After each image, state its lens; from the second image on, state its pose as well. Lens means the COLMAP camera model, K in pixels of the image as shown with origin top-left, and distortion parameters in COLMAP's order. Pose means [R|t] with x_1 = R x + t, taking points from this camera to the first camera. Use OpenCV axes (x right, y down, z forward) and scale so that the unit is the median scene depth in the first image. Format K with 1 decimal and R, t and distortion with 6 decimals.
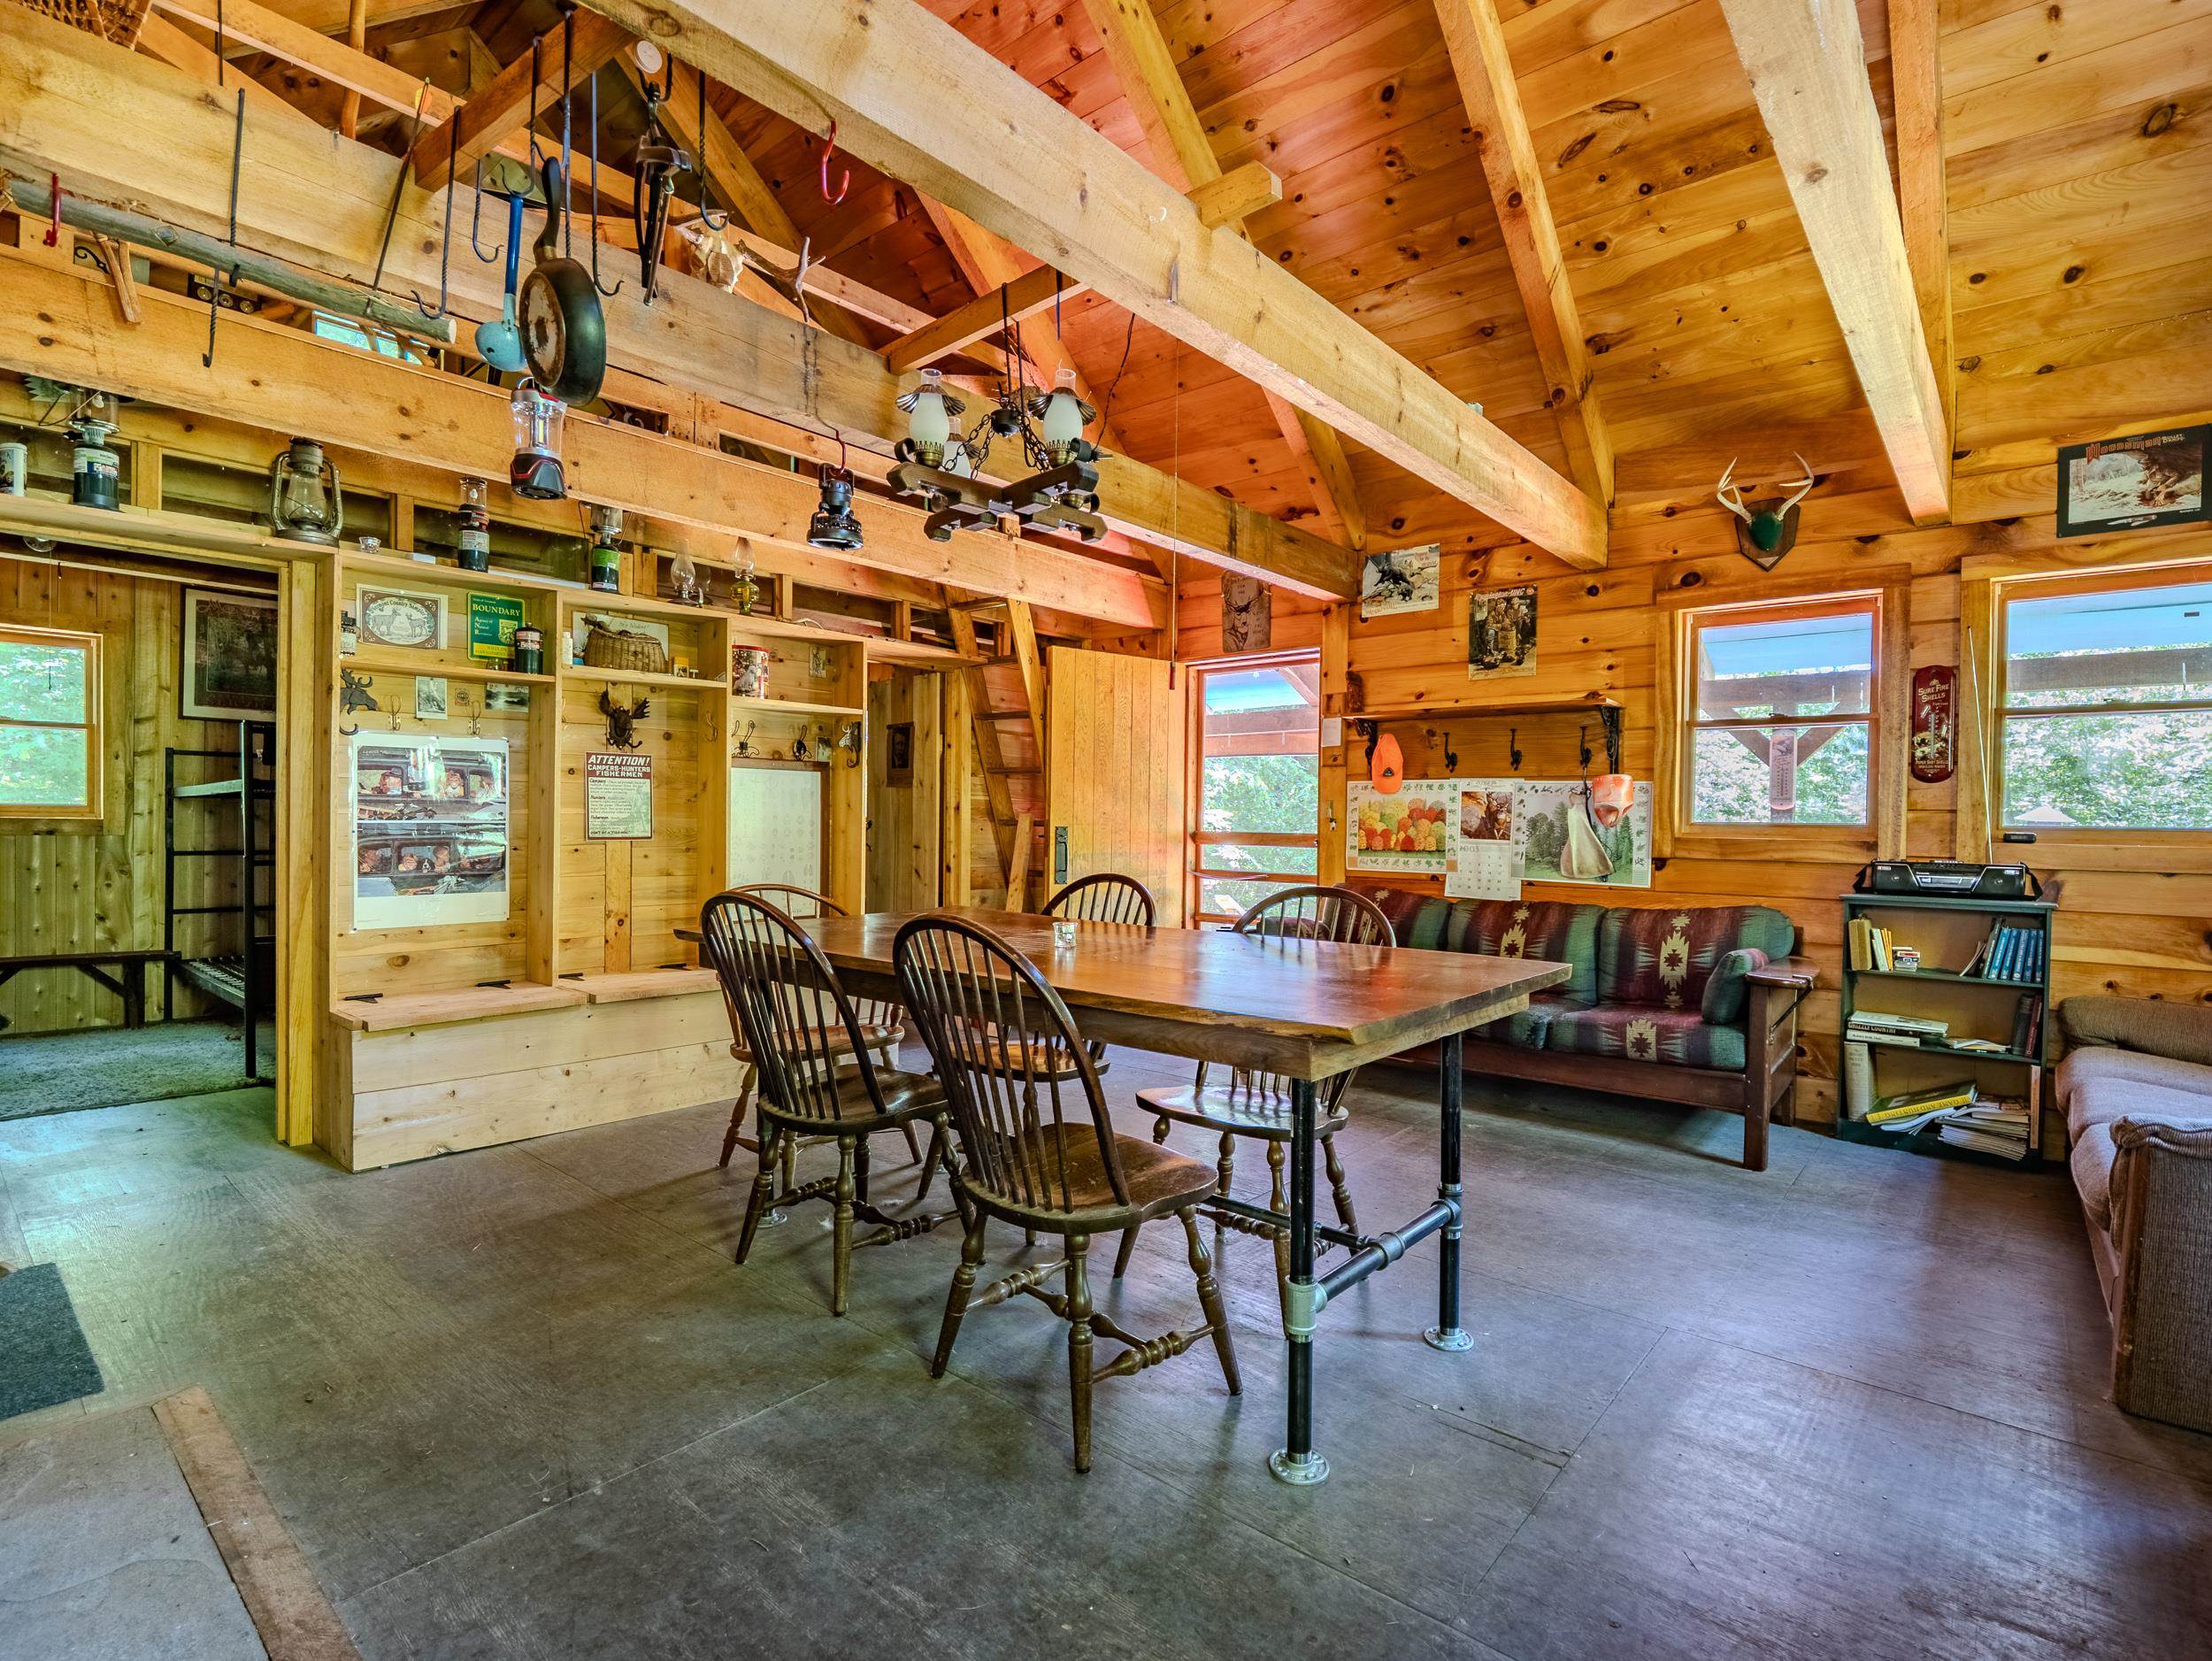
lens RADIAL K [[1072.6, 0, 1106.0], [0, 1072.6, 830.5], [0, 0, 1]] dist [-0.016097, -0.000348]
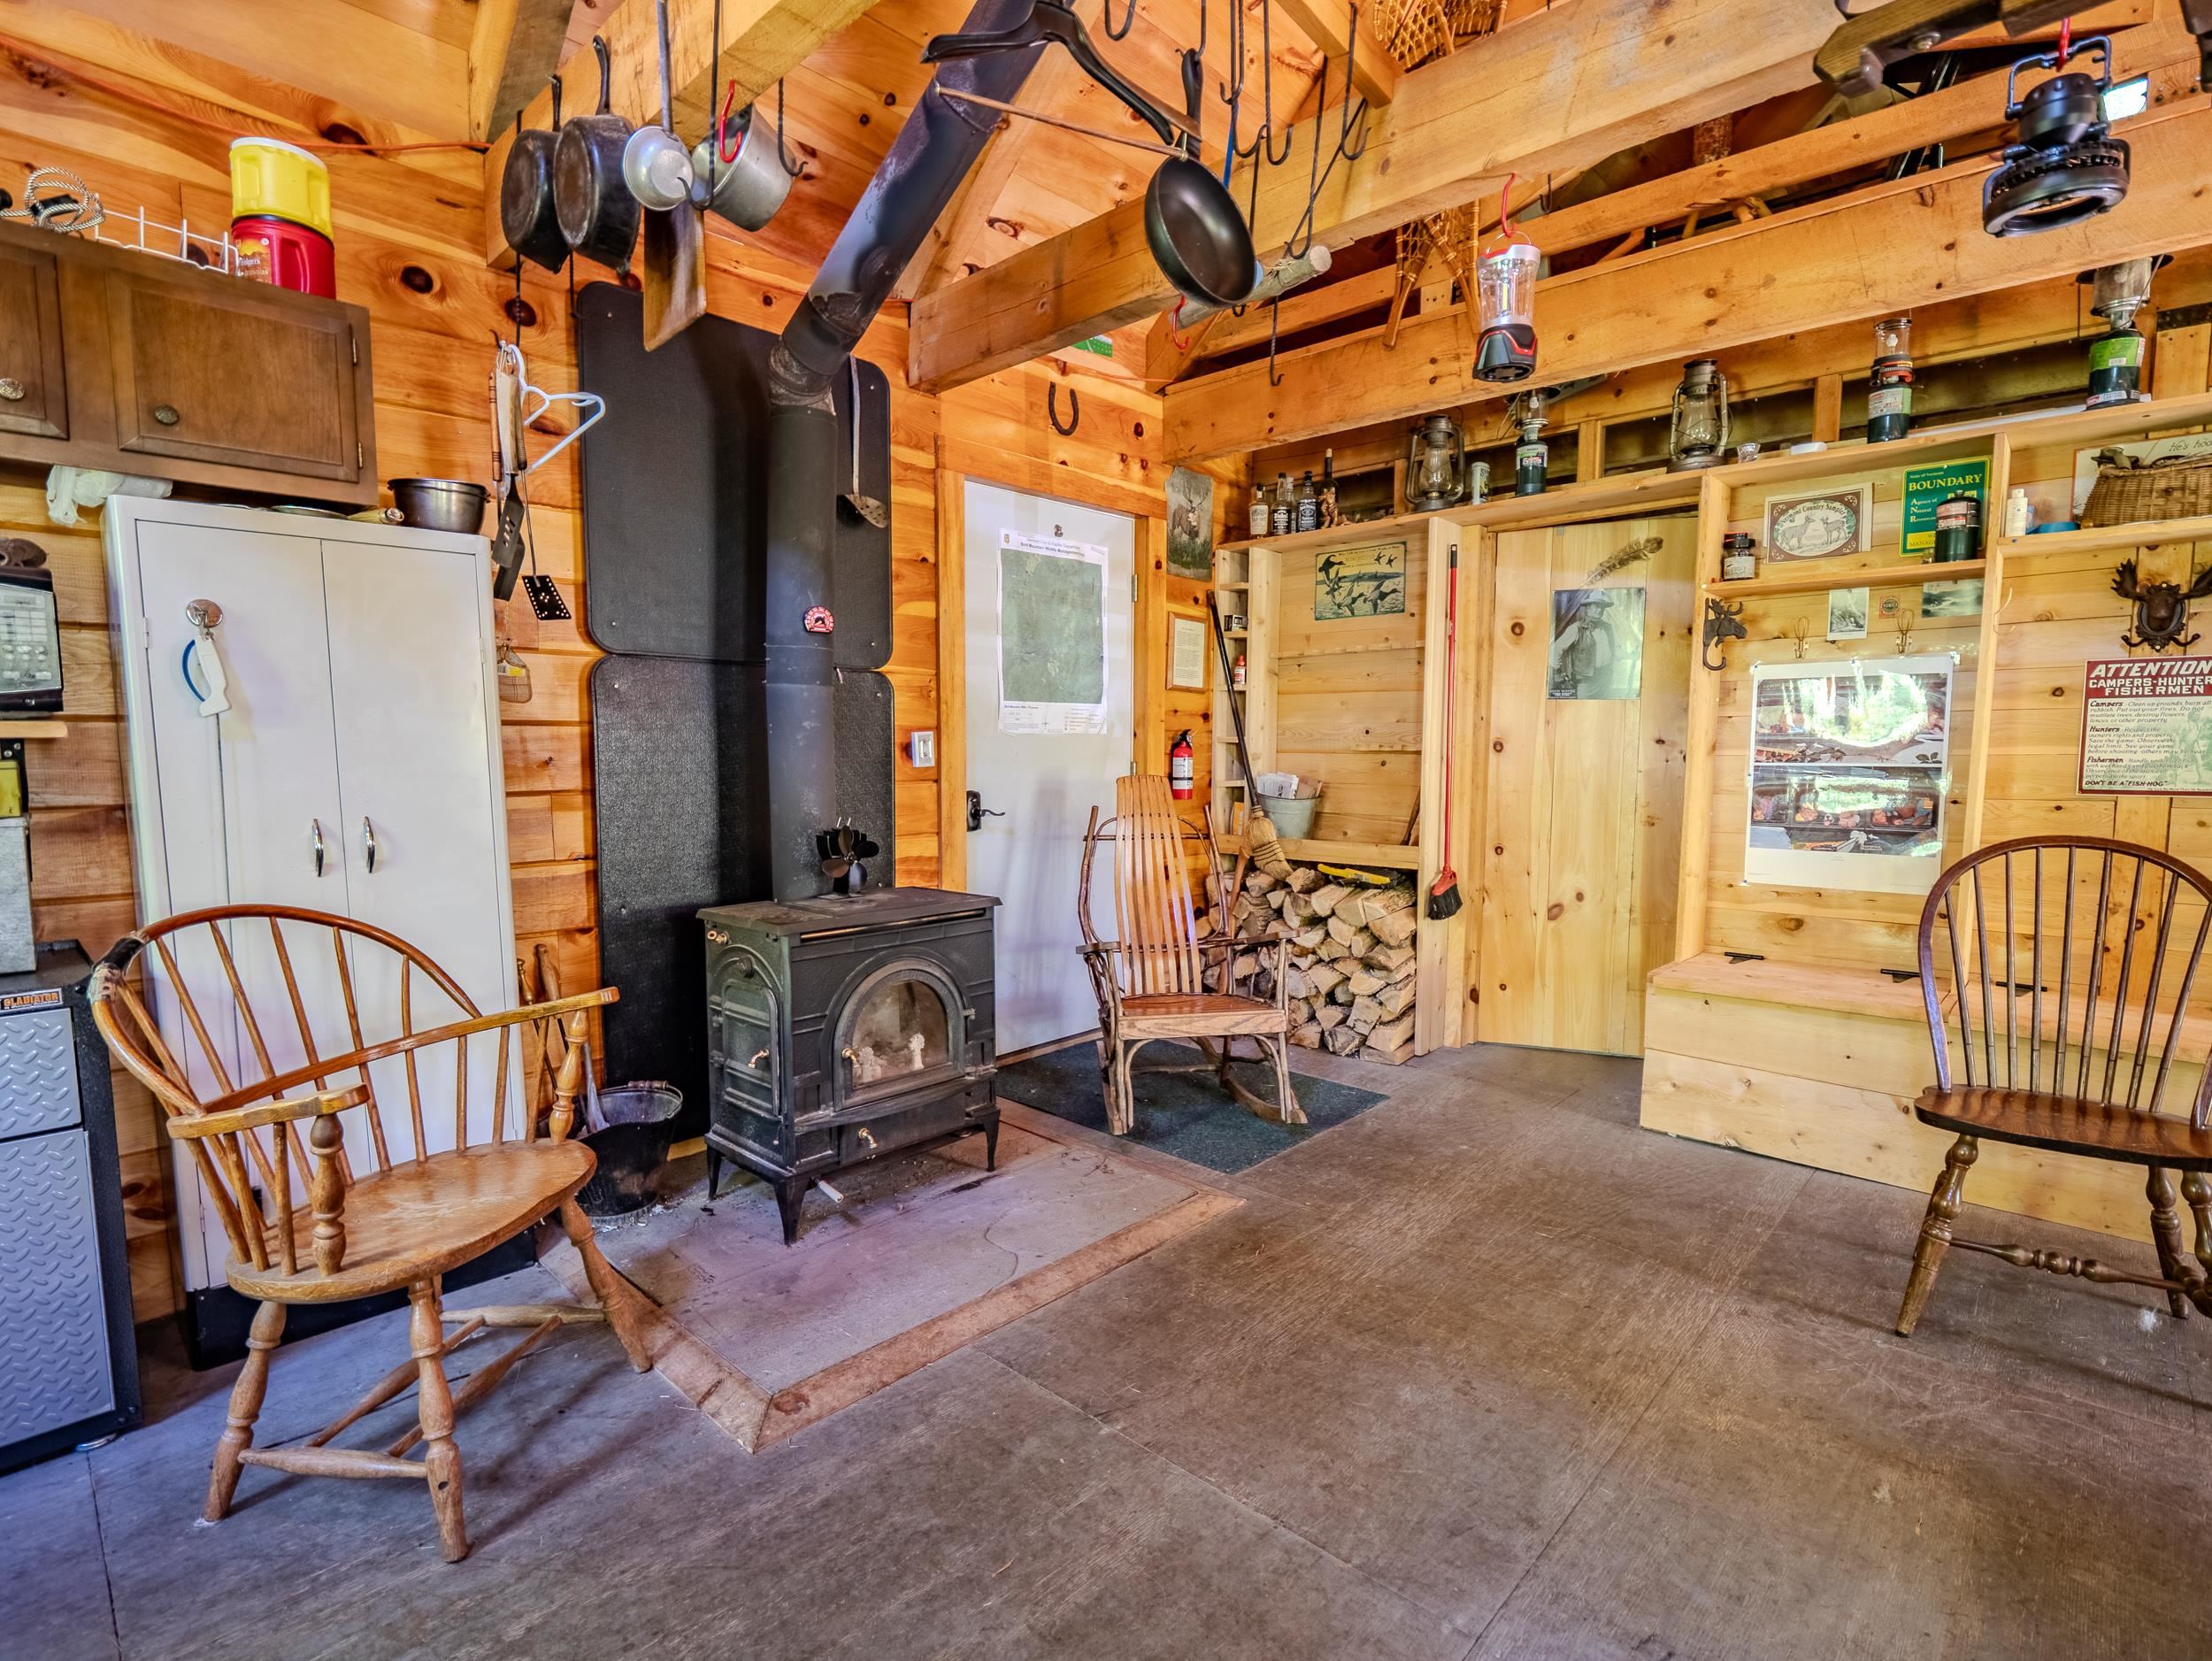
lens RADIAL K [[1072.6, 0, 1106.0], [0, 1072.6, 830.5], [0, 0, 1]] dist [-0.016097, -0.000348]
pose [[-0.037772, 0.064447, -0.997206, 0.218905], [-0.011817, 0.997820, 0.064934, -0.004068], [0.999217, 0.014237, -0.036928, 0.460338]]
